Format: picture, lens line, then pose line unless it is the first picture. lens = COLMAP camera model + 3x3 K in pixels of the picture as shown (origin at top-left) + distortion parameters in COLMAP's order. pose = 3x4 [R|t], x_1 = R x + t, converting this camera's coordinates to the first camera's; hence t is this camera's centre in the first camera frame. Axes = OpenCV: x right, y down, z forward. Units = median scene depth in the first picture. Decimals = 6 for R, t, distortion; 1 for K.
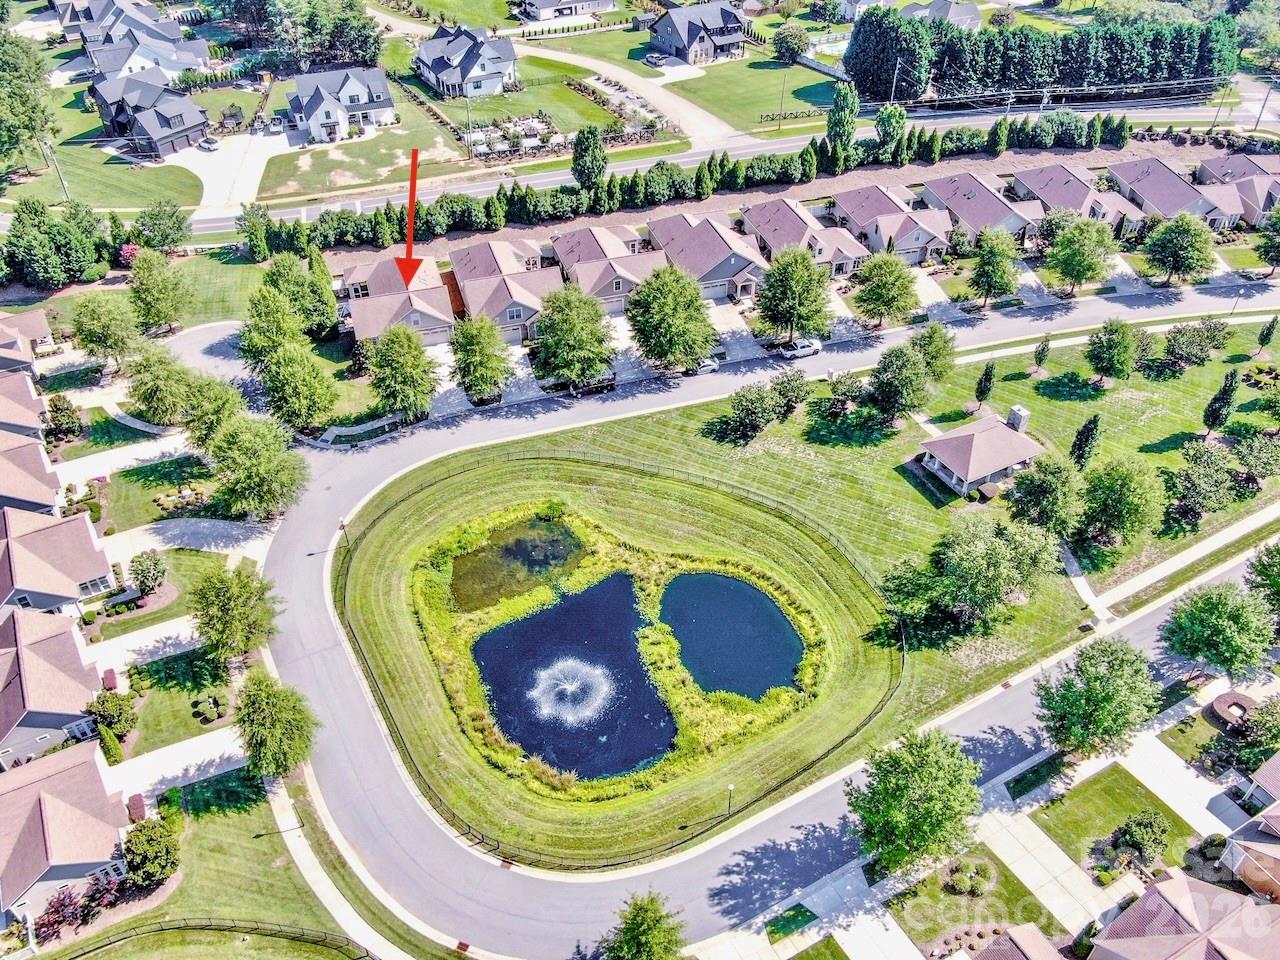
lens RADIAL K [[1001.1, 0, 637.8], [0, 1001.1, 477.4], [0, 0, 1]] dist [-0.008020, -0.003234]
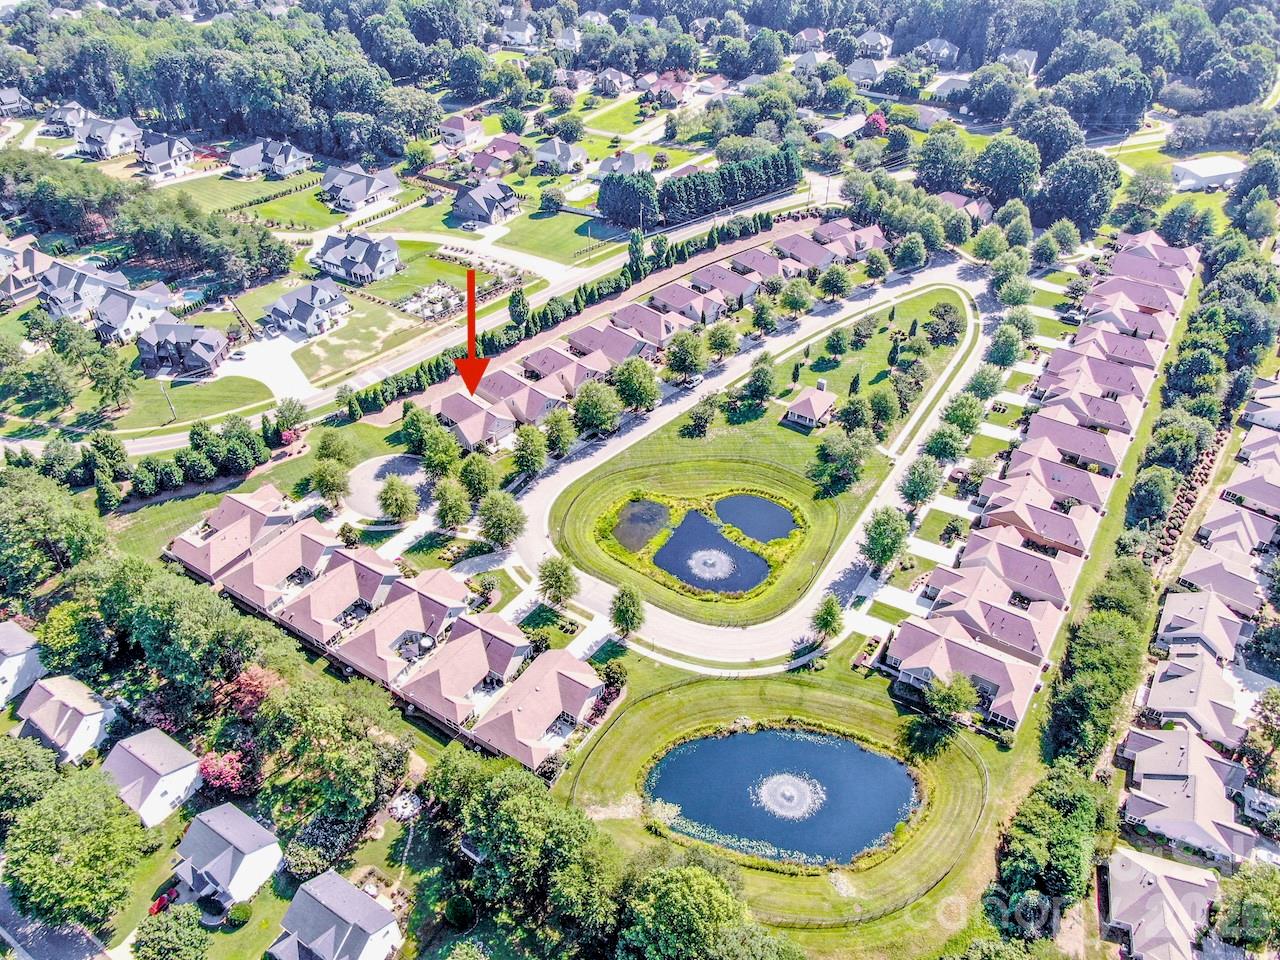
lens RADIAL K [[913.1, 0, 641.0], [0, 913.1, 479.8], [0, 0, 1]] dist [-0.031540, 0.000601]
pose [[0.882083, -0.298061, 0.364813, -0.550357], [0.308382, 0.950753, 0.031150, -0.036424], [-0.356131, 0.085025, 0.930560, -0.476808]]
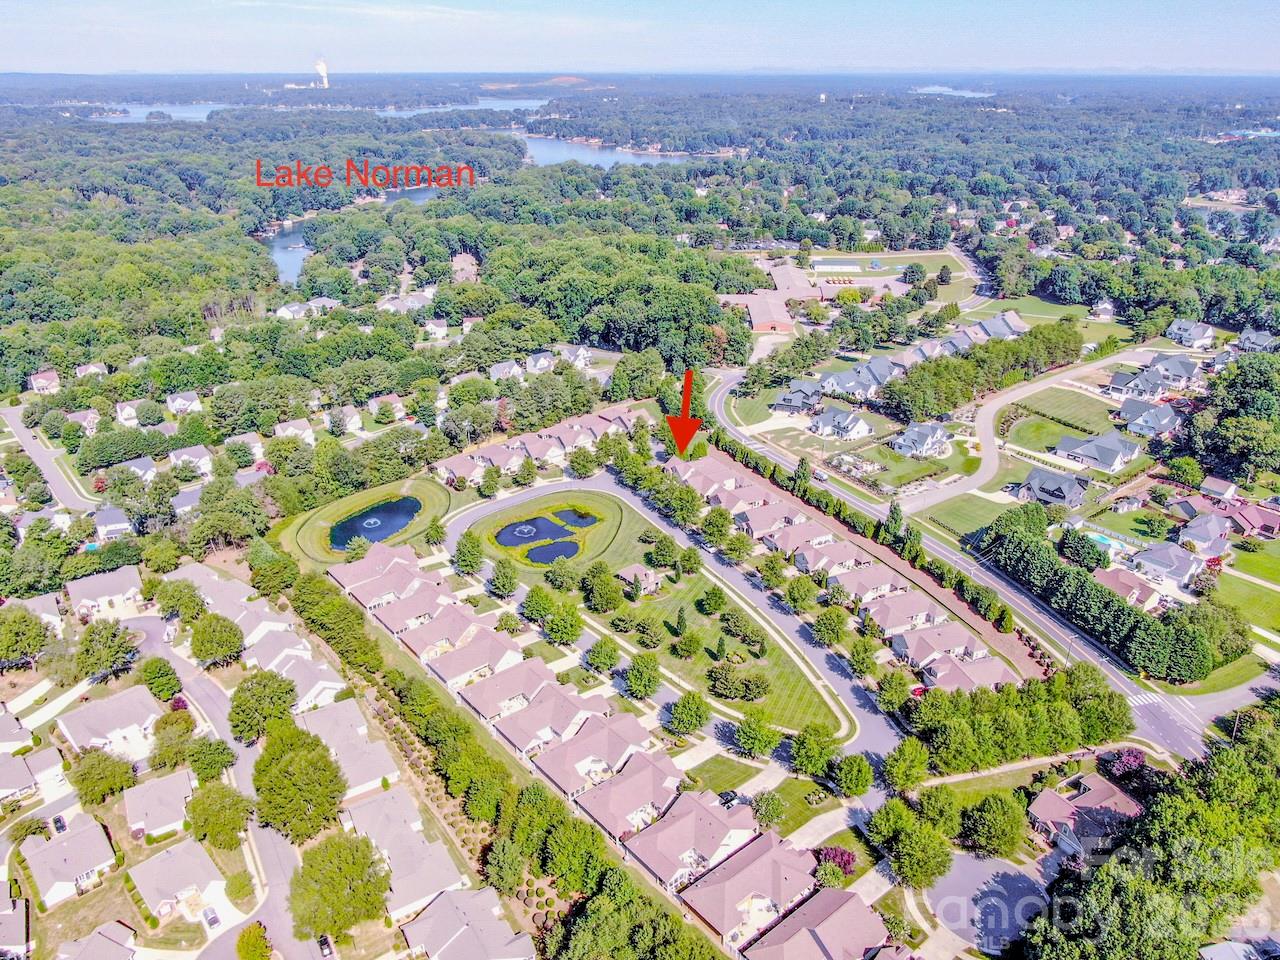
lens RADIAL K [[913.1, 0, 639.3], [0, 913.1, 480.7], [0, 0, 1]] dist [-0.031540, 0.000601]
pose [[0.188908, 0.402904, -0.895535, 1.794108], [-0.636969, 0.744353, 0.200521, -0.520069], [0.747384, 0.532548, 0.397252, -0.014166]]
